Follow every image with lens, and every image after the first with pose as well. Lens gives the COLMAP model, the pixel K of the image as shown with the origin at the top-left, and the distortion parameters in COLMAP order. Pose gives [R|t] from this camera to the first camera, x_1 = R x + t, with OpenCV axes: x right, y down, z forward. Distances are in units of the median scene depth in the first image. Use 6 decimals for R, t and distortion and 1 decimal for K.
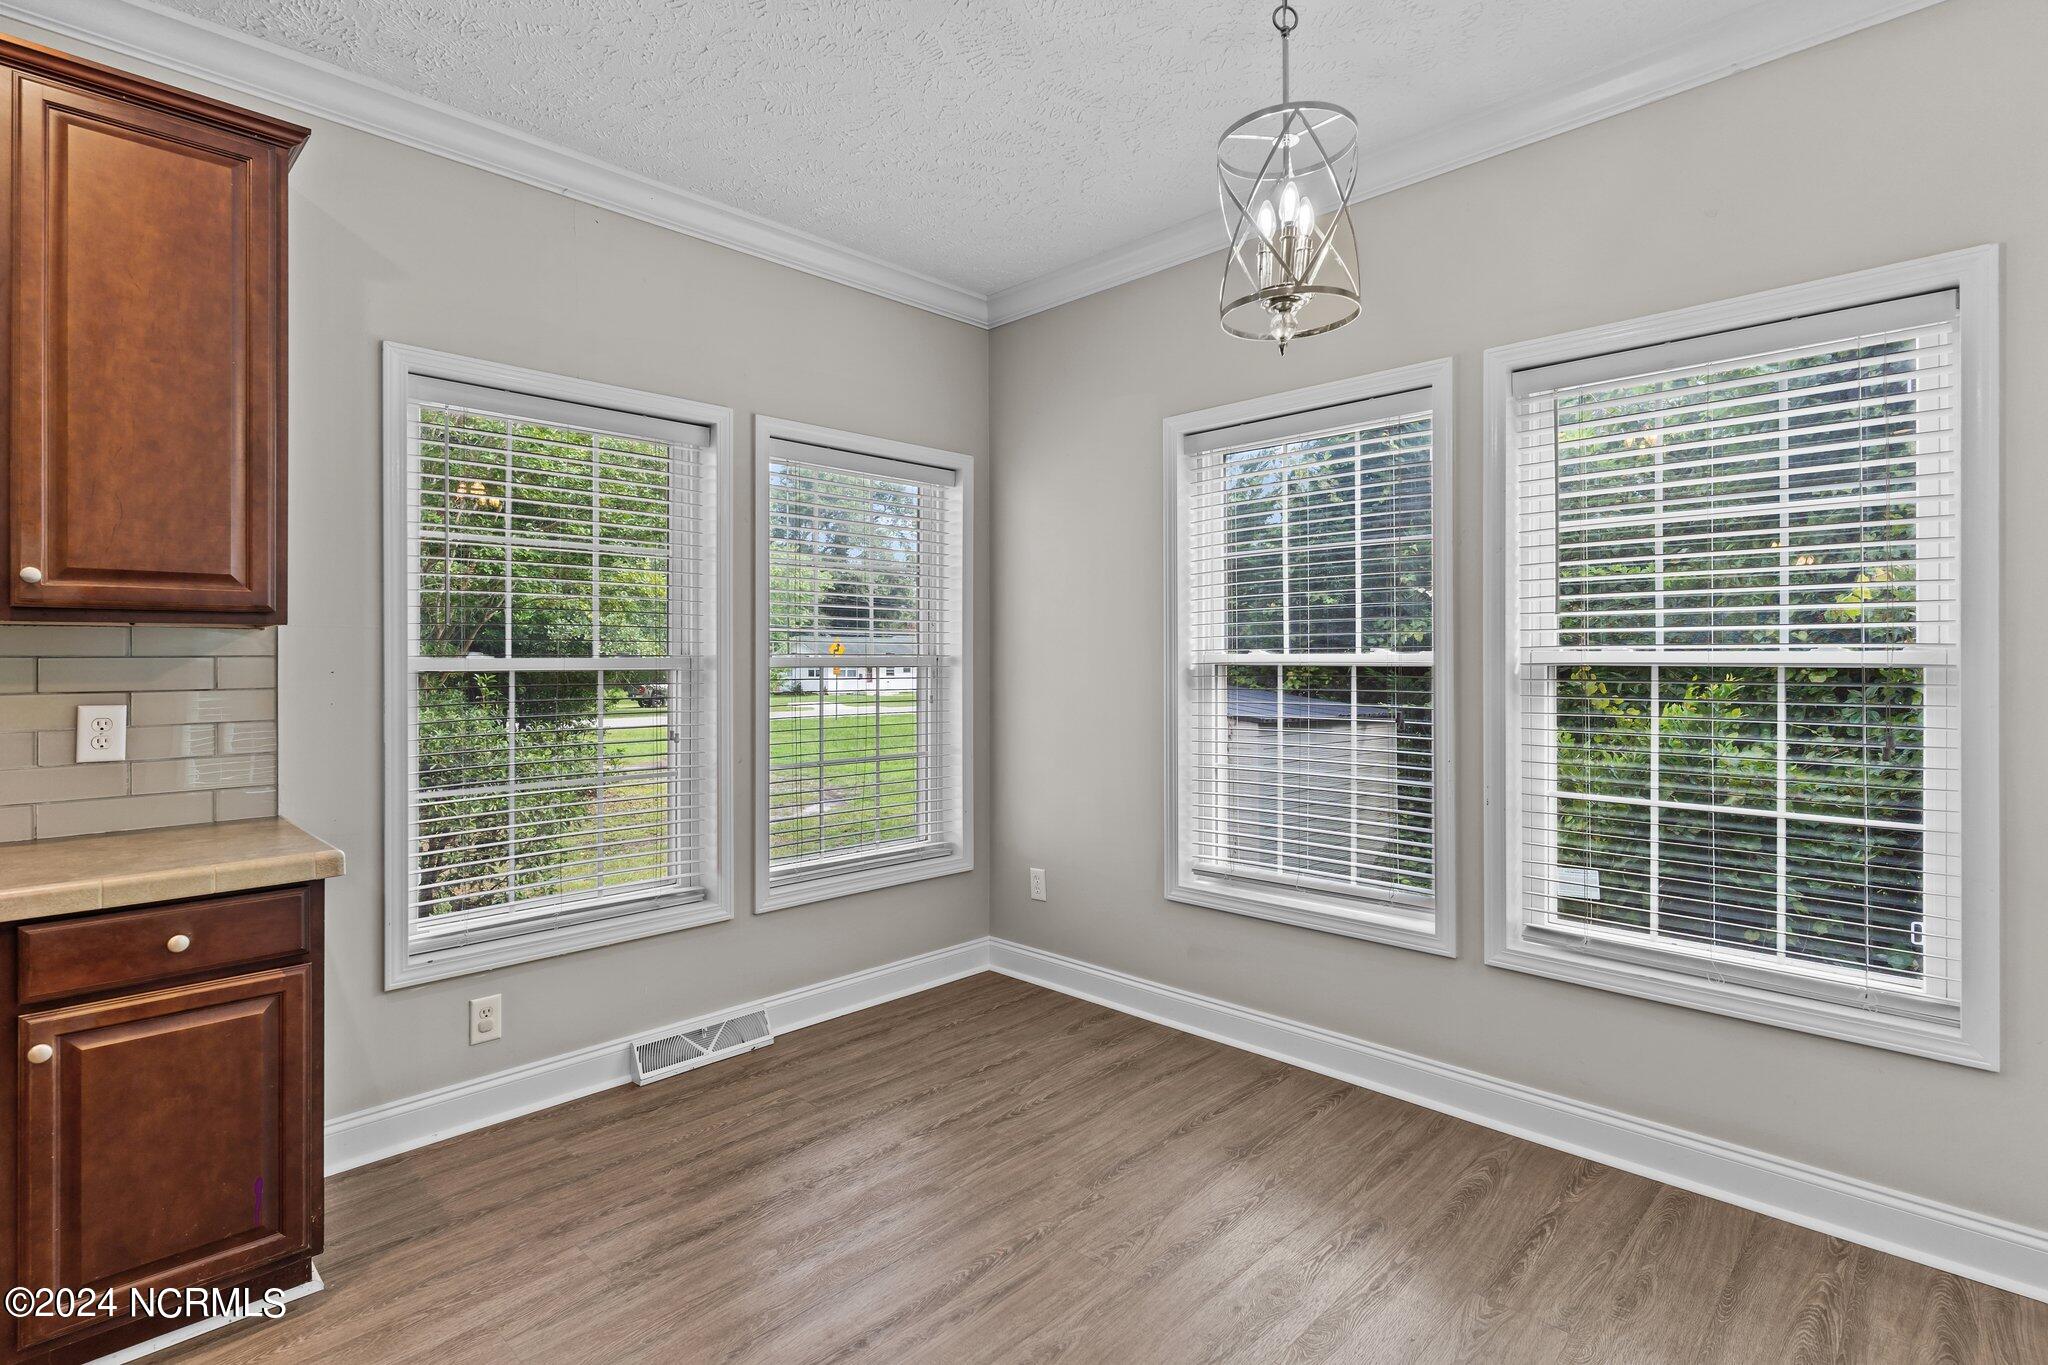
lens RADIAL K [[990.6, 0, 1025.6], [0, 990.6, 661.0], [0, 0, 1]] dist [0.004443, 0.001058]
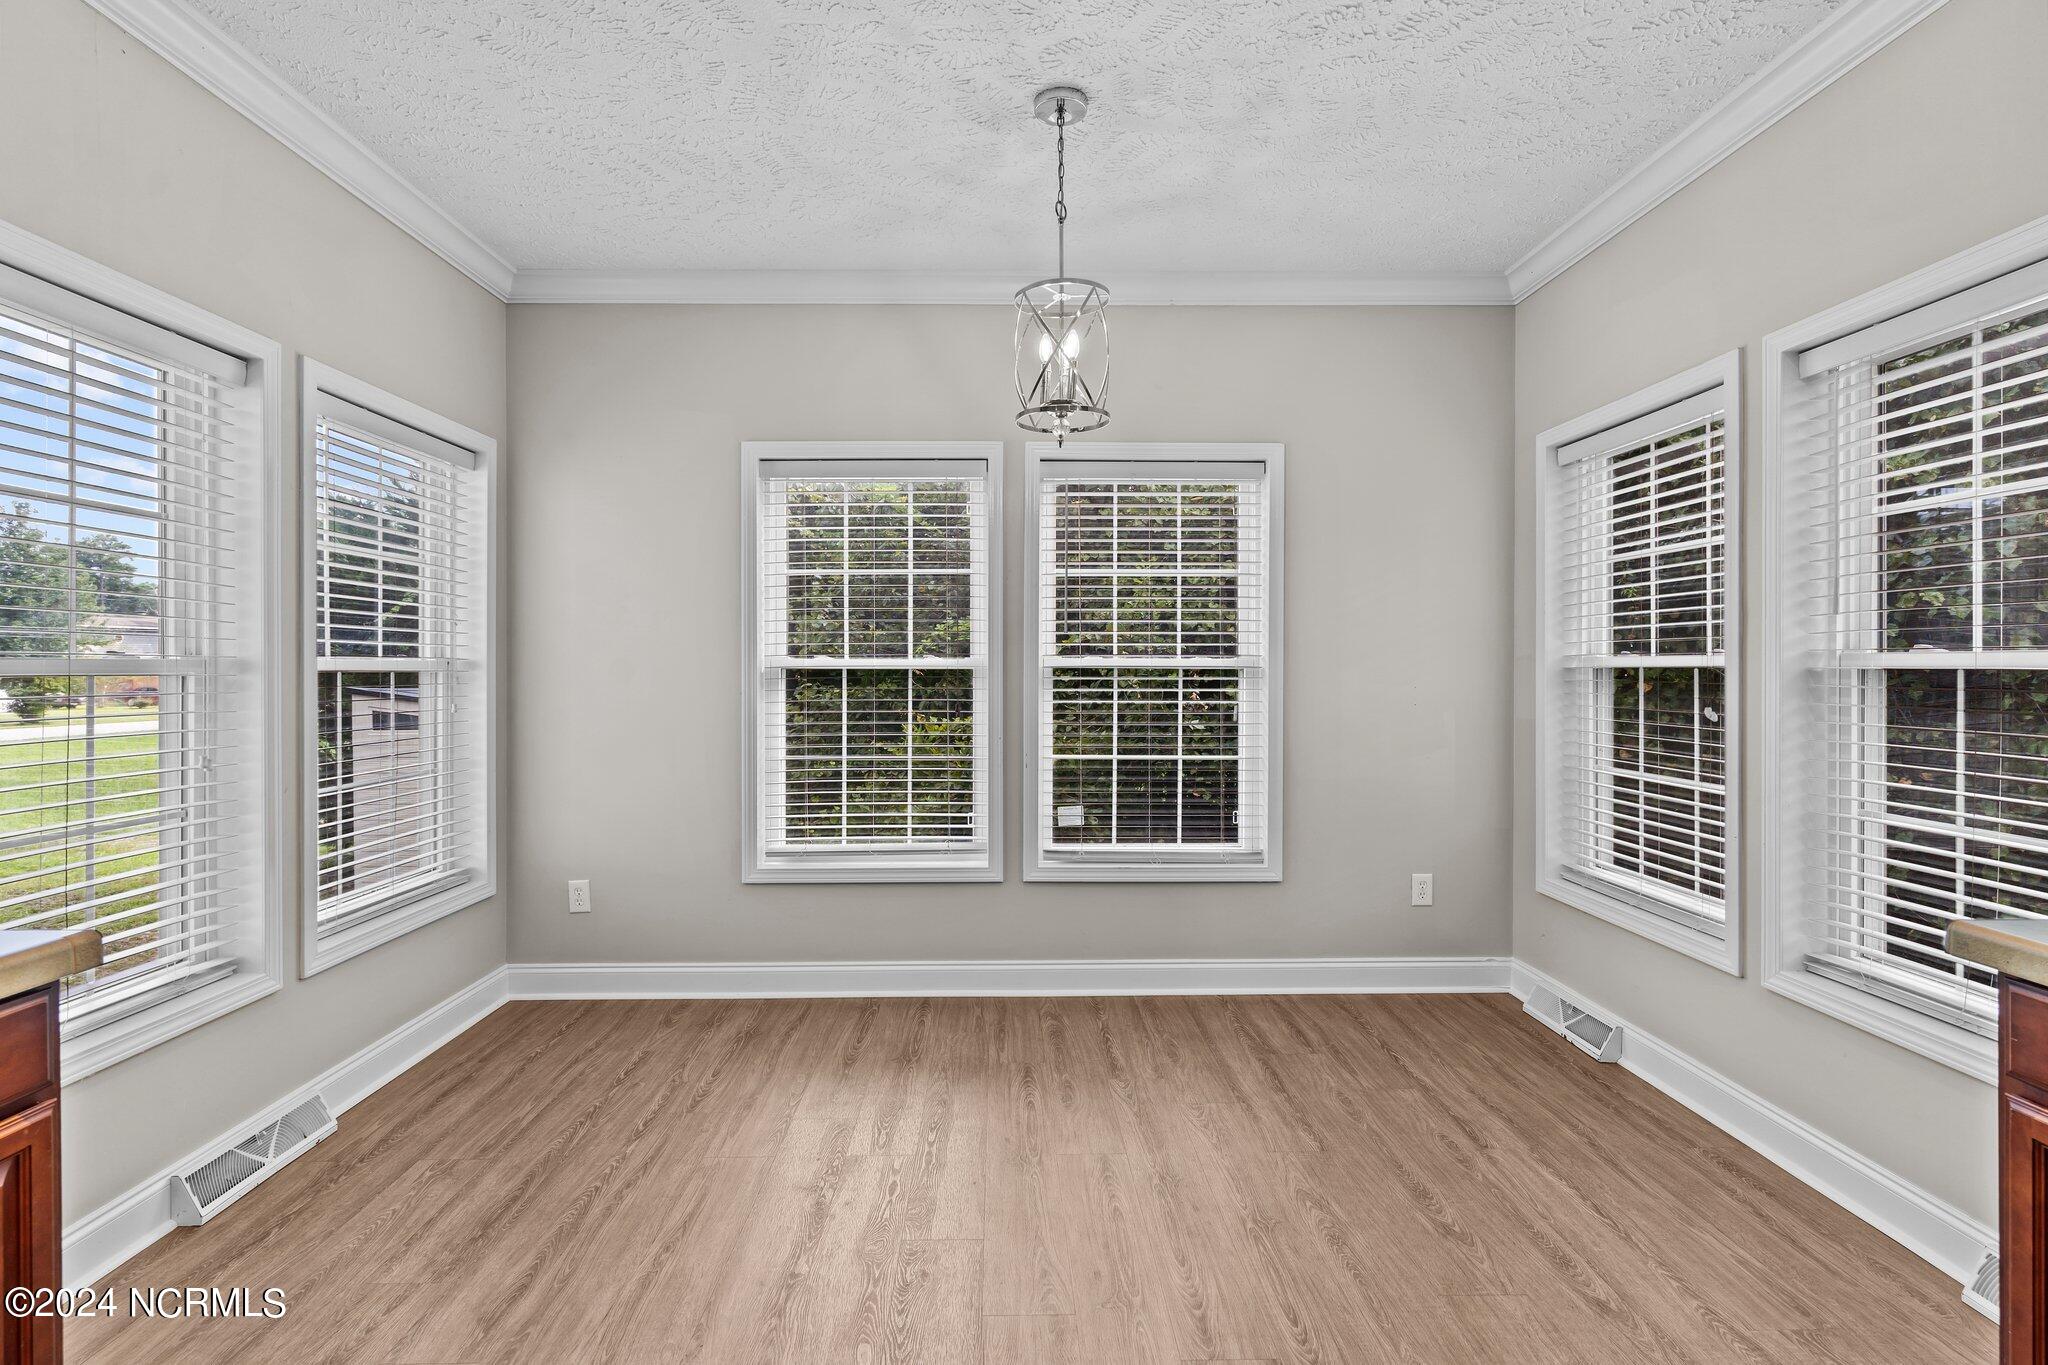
lens RADIAL K [[990.6, 0, 1009.6], [0, 990.6, 678.8], [0, 0, 1]] dist [0.004443, 0.001058]
pose [[0.702068, -0.008194, 0.712062, -0.475054], [0.000297, 0.999937, 0.011214, 0.003295], [-0.712109, -0.007662, 0.702027, 0.030328]]
